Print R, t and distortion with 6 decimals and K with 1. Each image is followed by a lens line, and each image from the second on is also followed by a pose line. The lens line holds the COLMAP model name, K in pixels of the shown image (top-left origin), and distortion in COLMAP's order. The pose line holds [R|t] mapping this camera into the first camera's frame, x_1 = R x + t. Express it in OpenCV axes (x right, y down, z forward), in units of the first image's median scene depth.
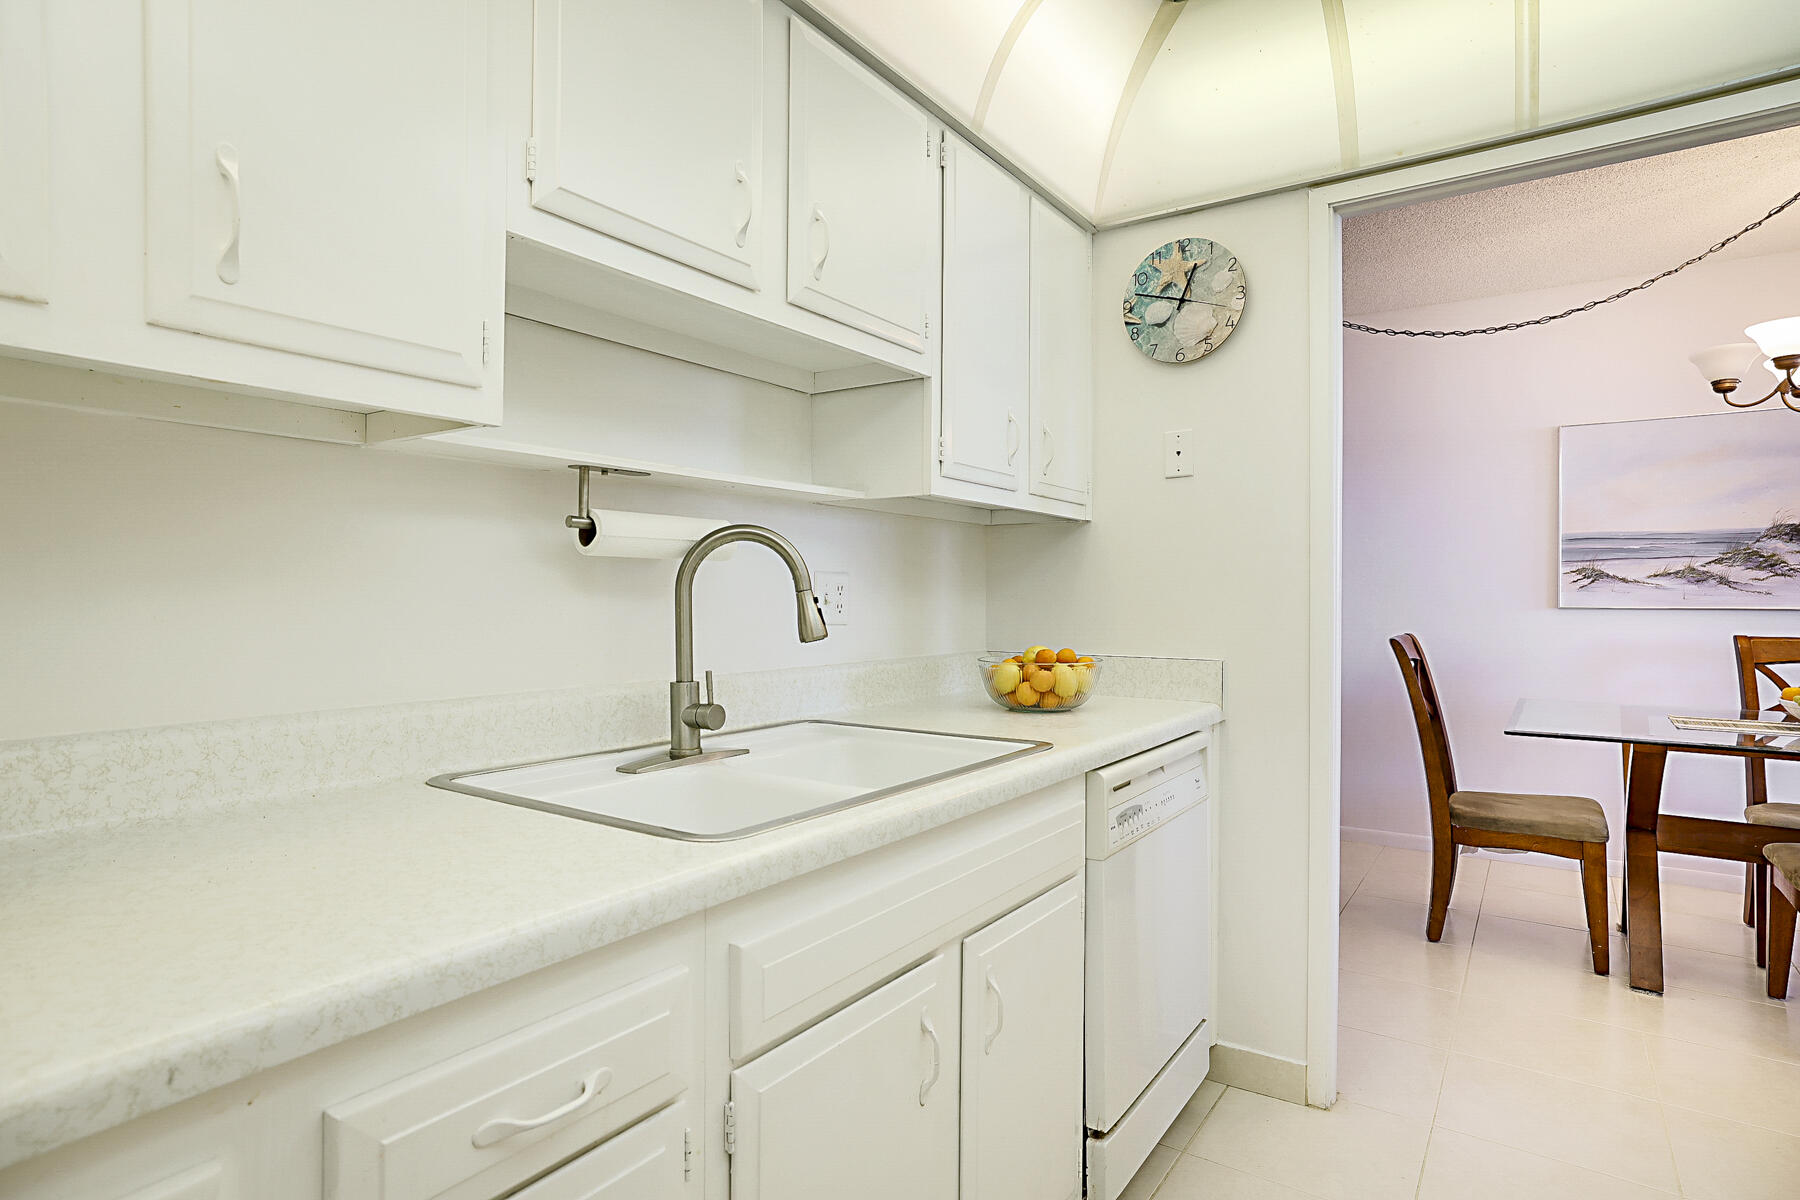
lens RADIAL K [[981.5, 0, 908.8], [0, 981.5, 606.9], [0, 0, 1]] dist [0.003541, 0.001954]
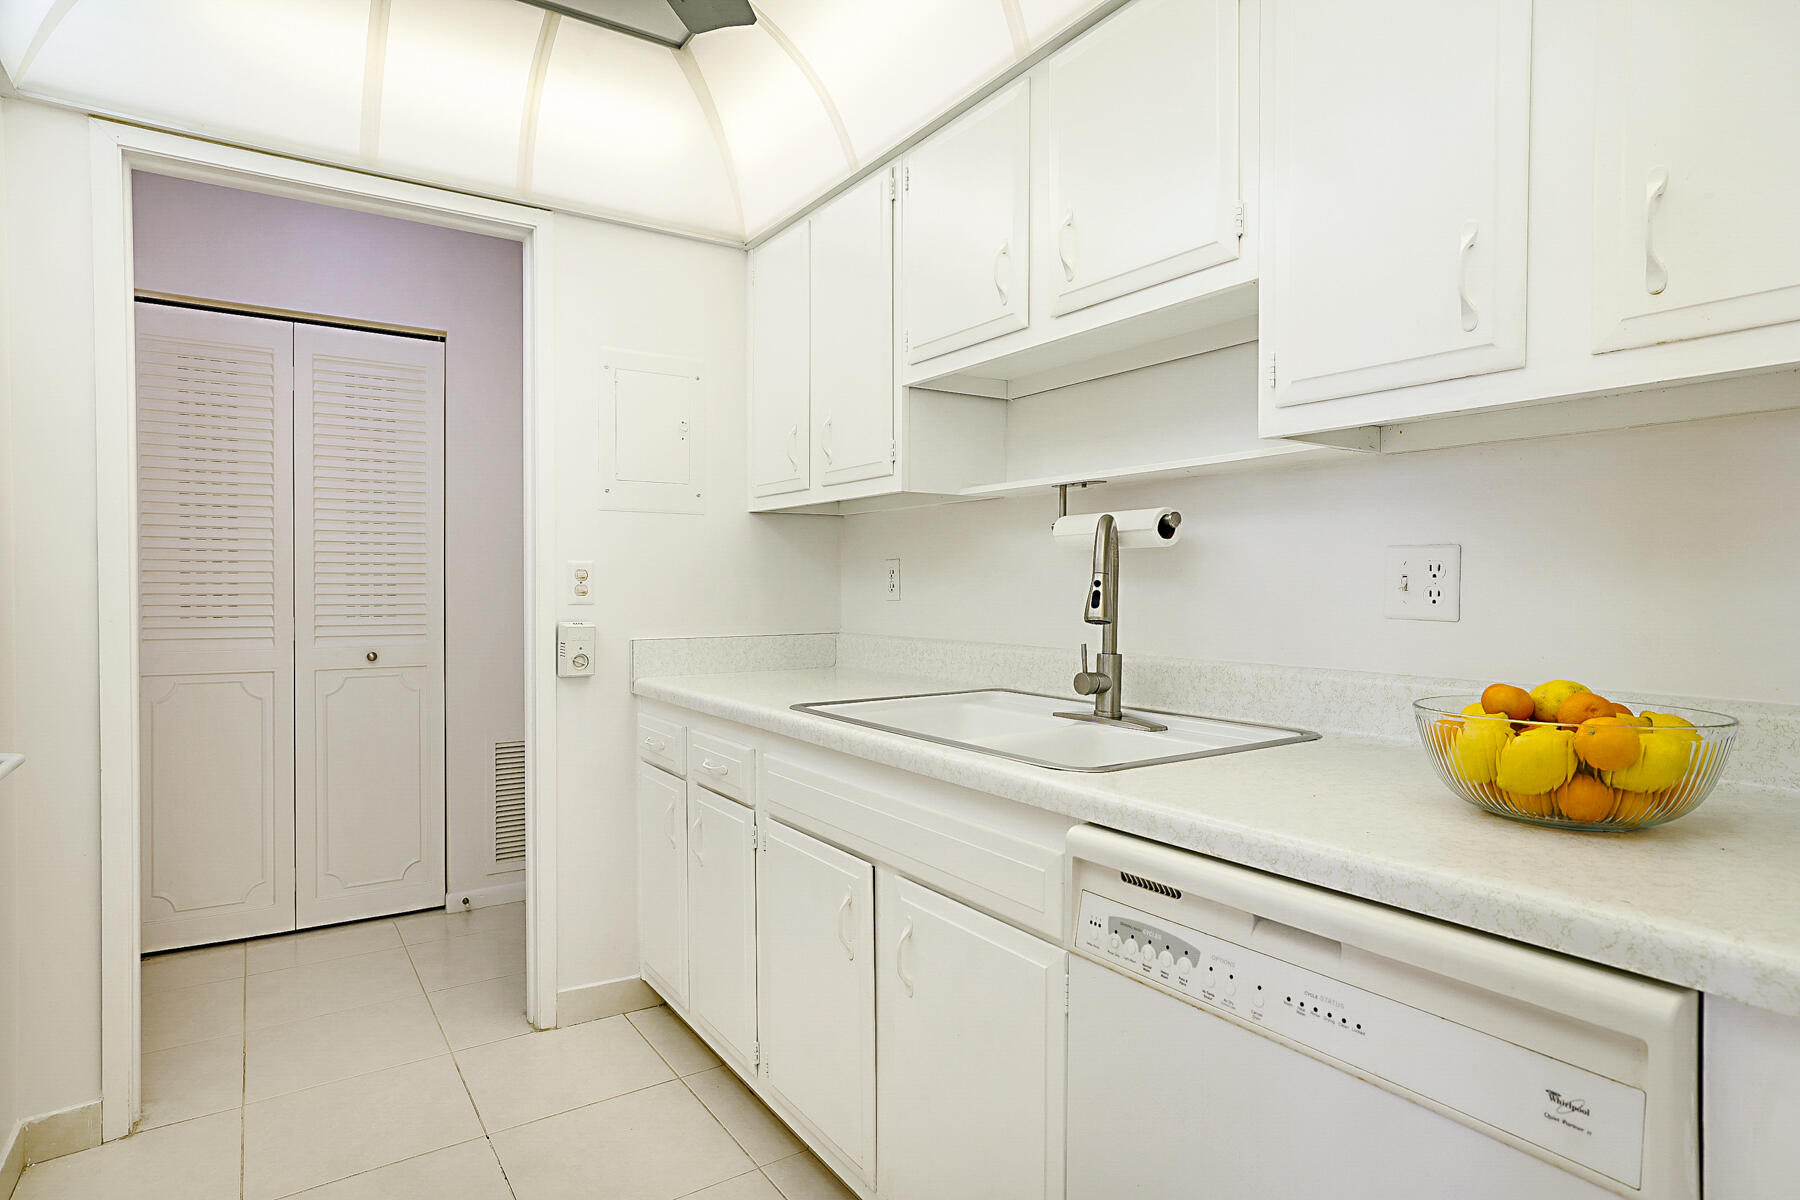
lens RADIAL K [[981.5, 0, 906.4], [0, 981.5, 591.0], [0, 0, 1]] dist [0.003541, 0.001954]
pose [[-0.343025, 0.000070, -0.939326, 1.104671], [-0.010119, 0.999942, 0.003769, 0.001002], [0.939272, 0.010798, -0.343004, 1.359017]]
